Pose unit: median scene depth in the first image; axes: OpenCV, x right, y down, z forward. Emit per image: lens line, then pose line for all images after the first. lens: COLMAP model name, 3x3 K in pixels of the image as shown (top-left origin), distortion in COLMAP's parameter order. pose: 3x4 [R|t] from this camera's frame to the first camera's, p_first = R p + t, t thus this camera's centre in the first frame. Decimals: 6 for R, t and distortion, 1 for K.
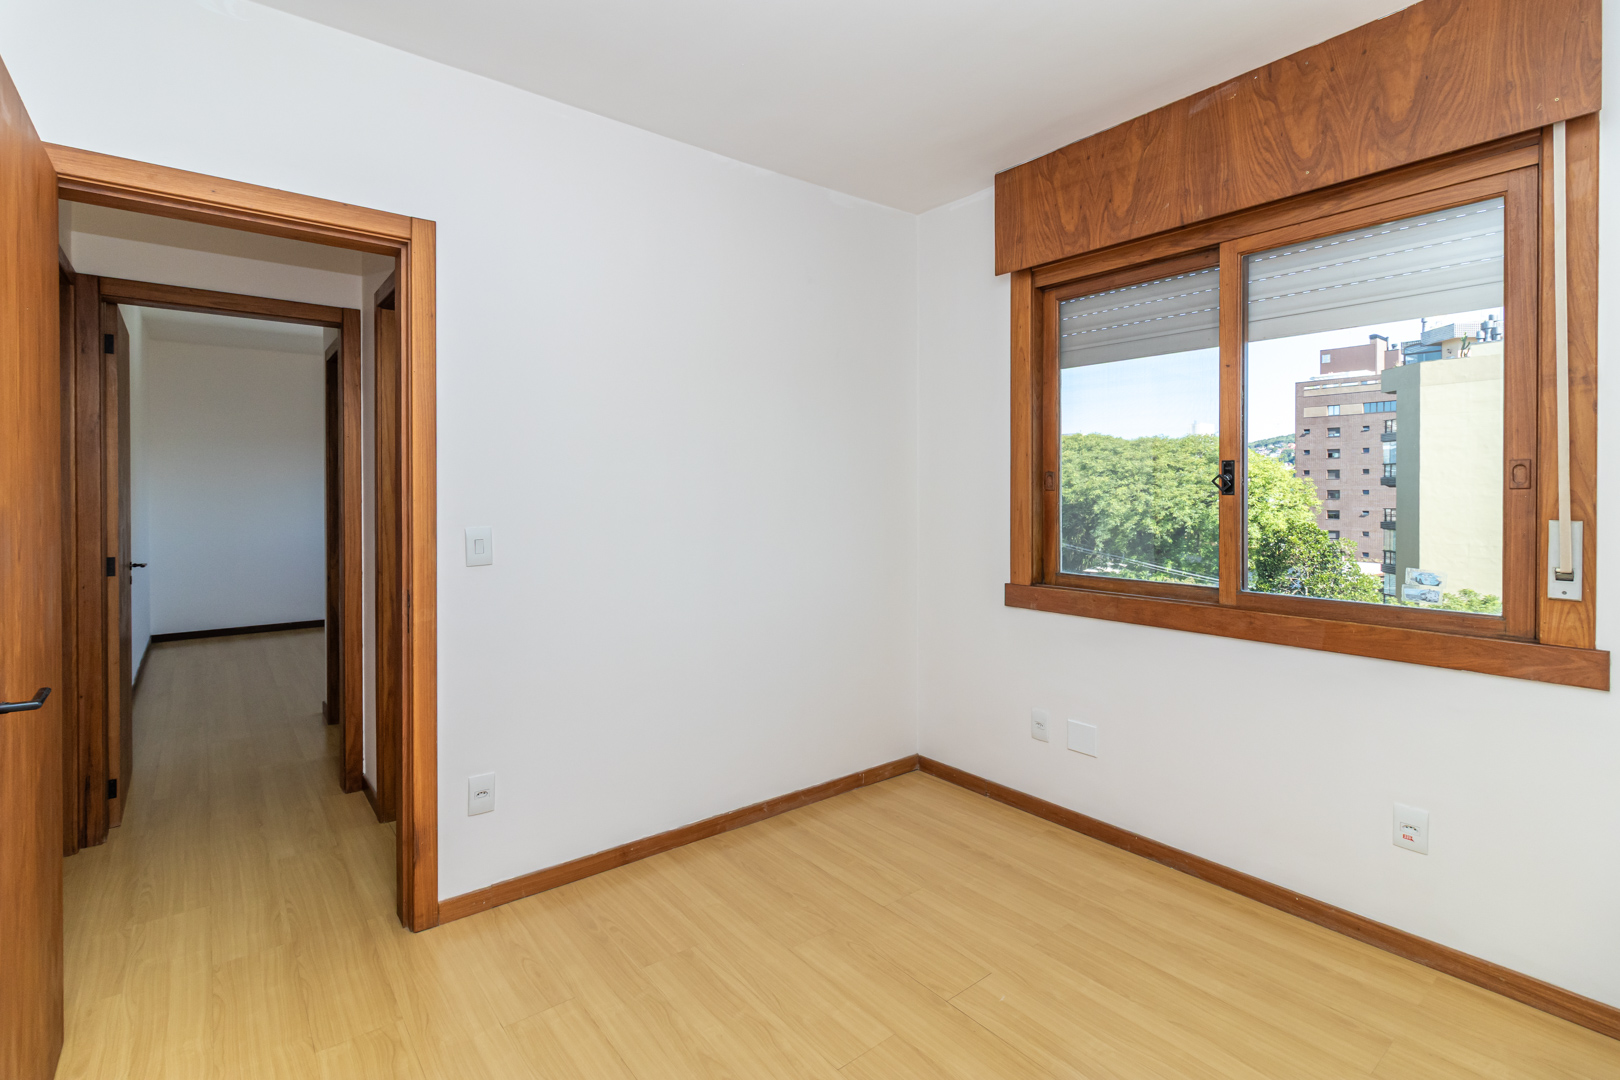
lens RADIAL K [[744.1, 0, 808.3], [0, 744.1, 520.8], [0, 0, 1]] dist [-0.001534, -0.000108]
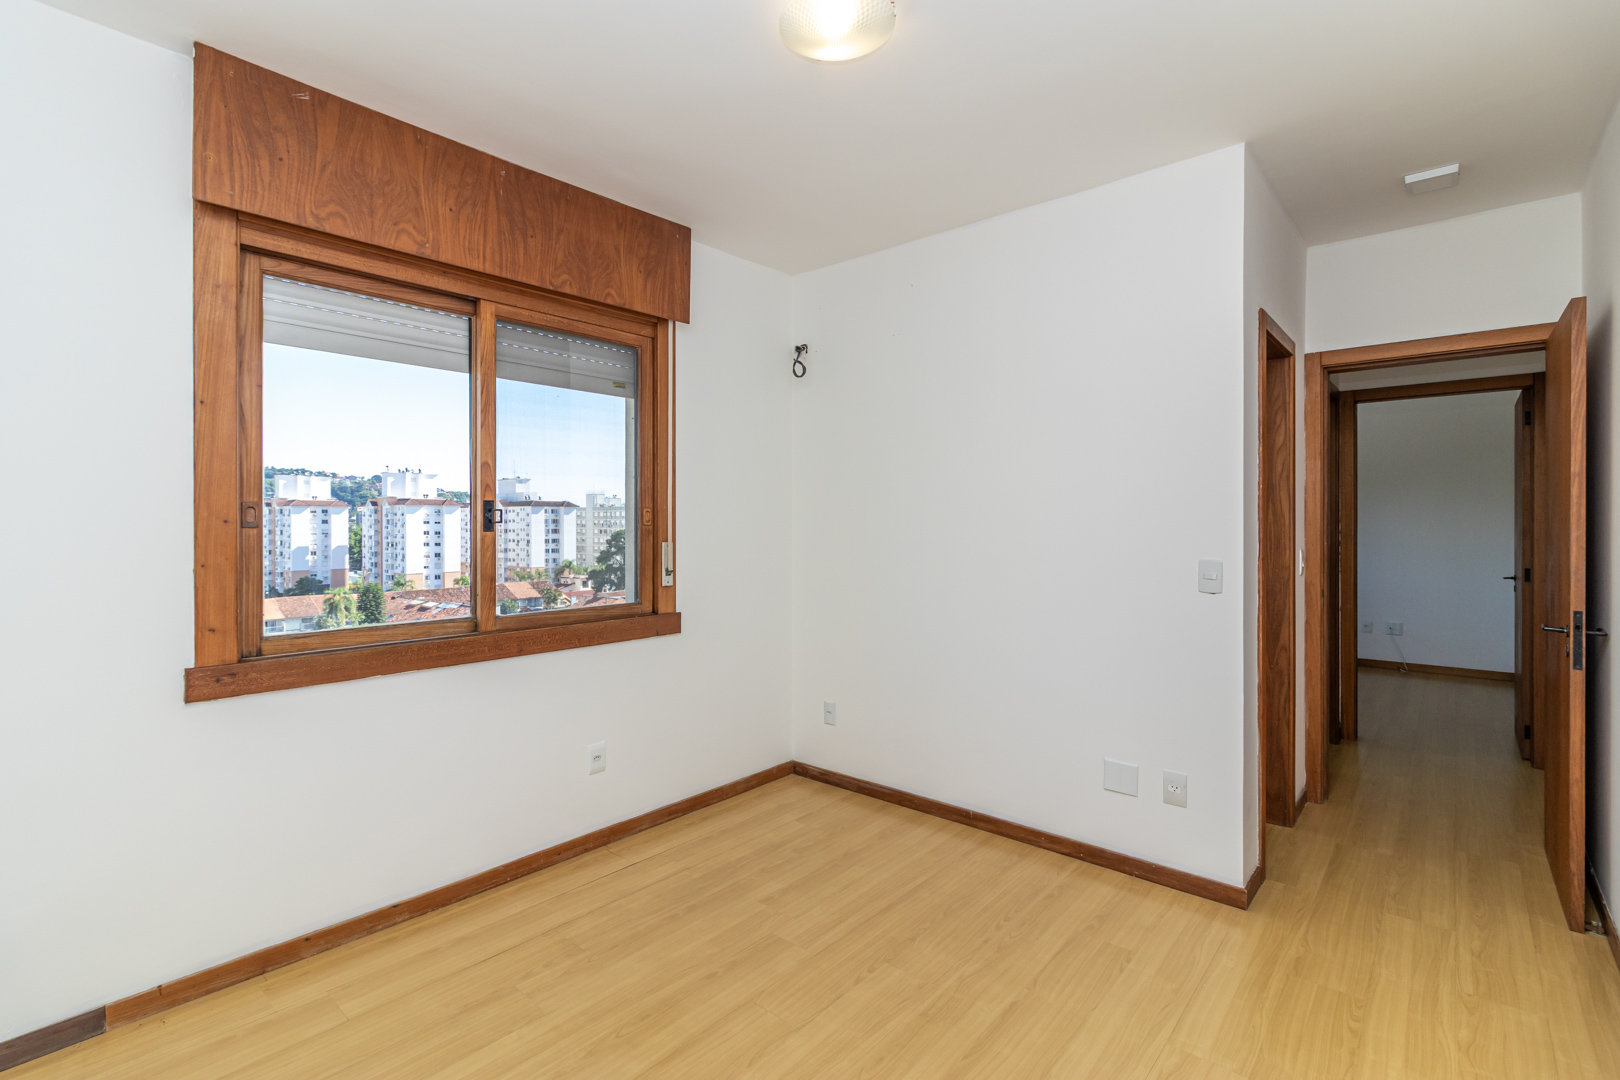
lens RADIAL K [[752.9, 0, 807.0], [0, 752.9, 524.2], [0, 0, 1]] dist [0.000574, 0.000325]
pose [[-0.179472, 0.003384, 0.983757, -0.587231], [0.039973, 0.999193, 0.003856, -0.025254], [-0.982951, 0.040015, -0.179462, 0.703426]]
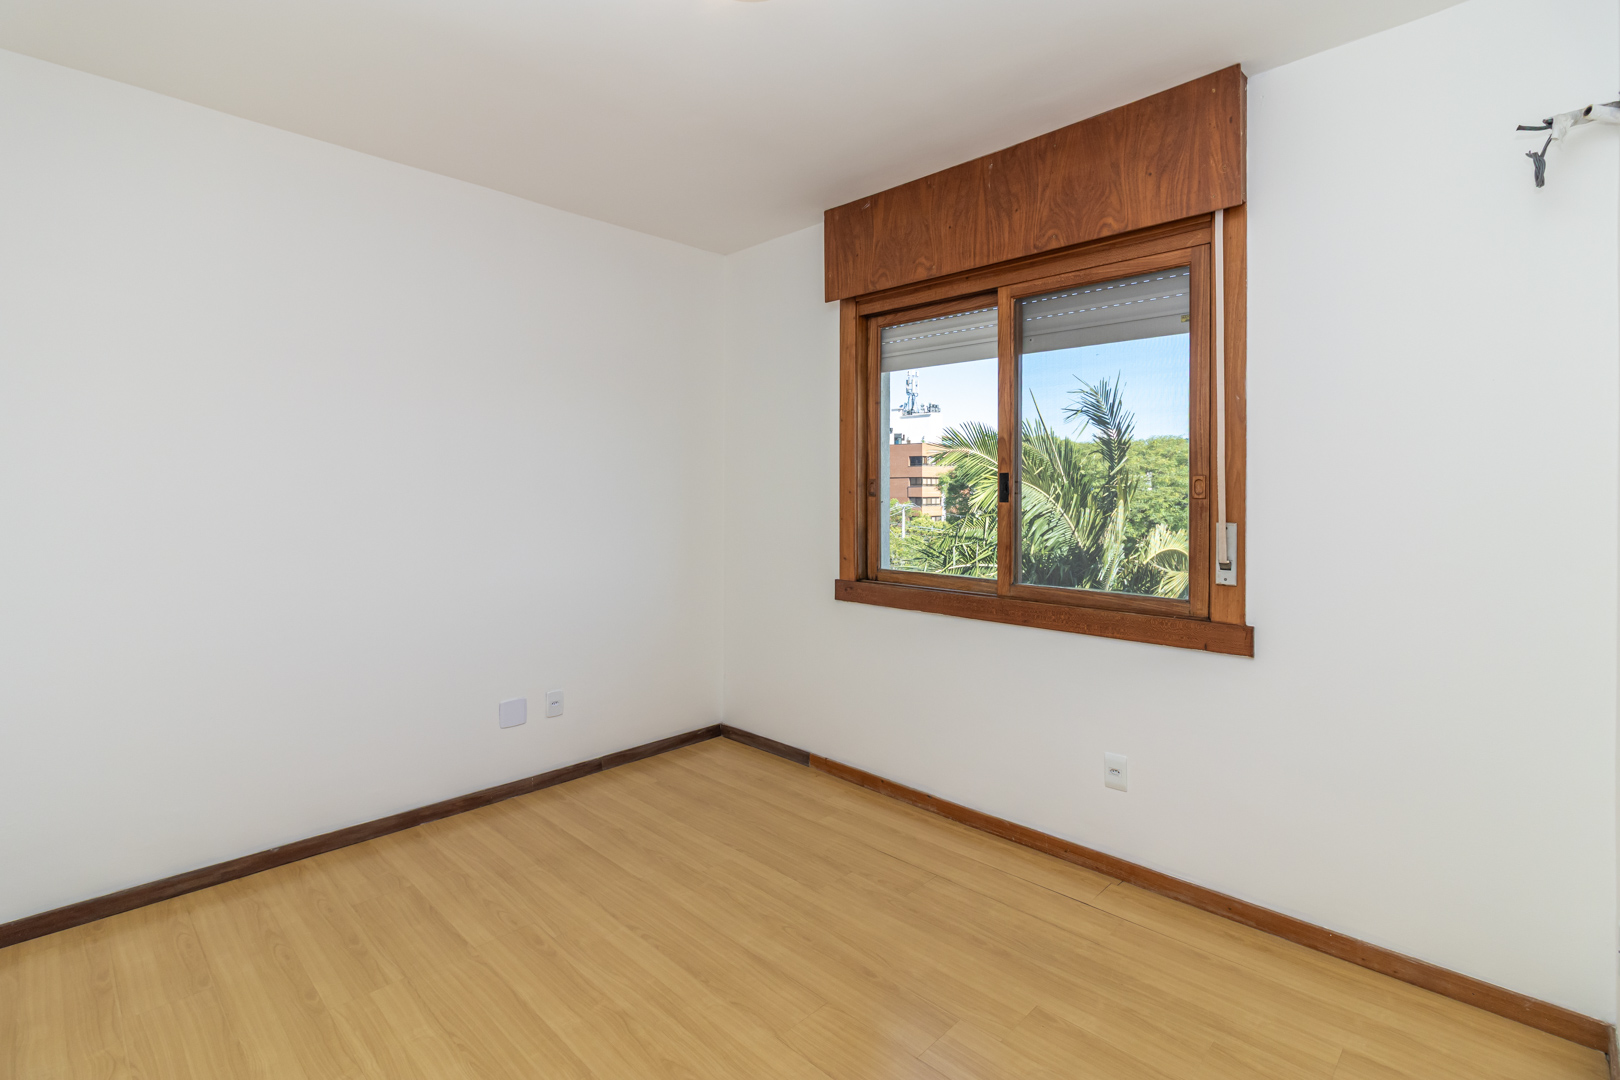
lens RADIAL K [[759.8, 0, 812.3], [0, 759.8, 494.4], [0, 0, 1]] dist [-0.001216, 0.000055]
pose [[0.992723, 0.008955, 0.120089, 0.115479], [-0.004773, 0.999374, -0.035069, 0.000547], [-0.120328, 0.034241, 0.992144, -0.146709]]
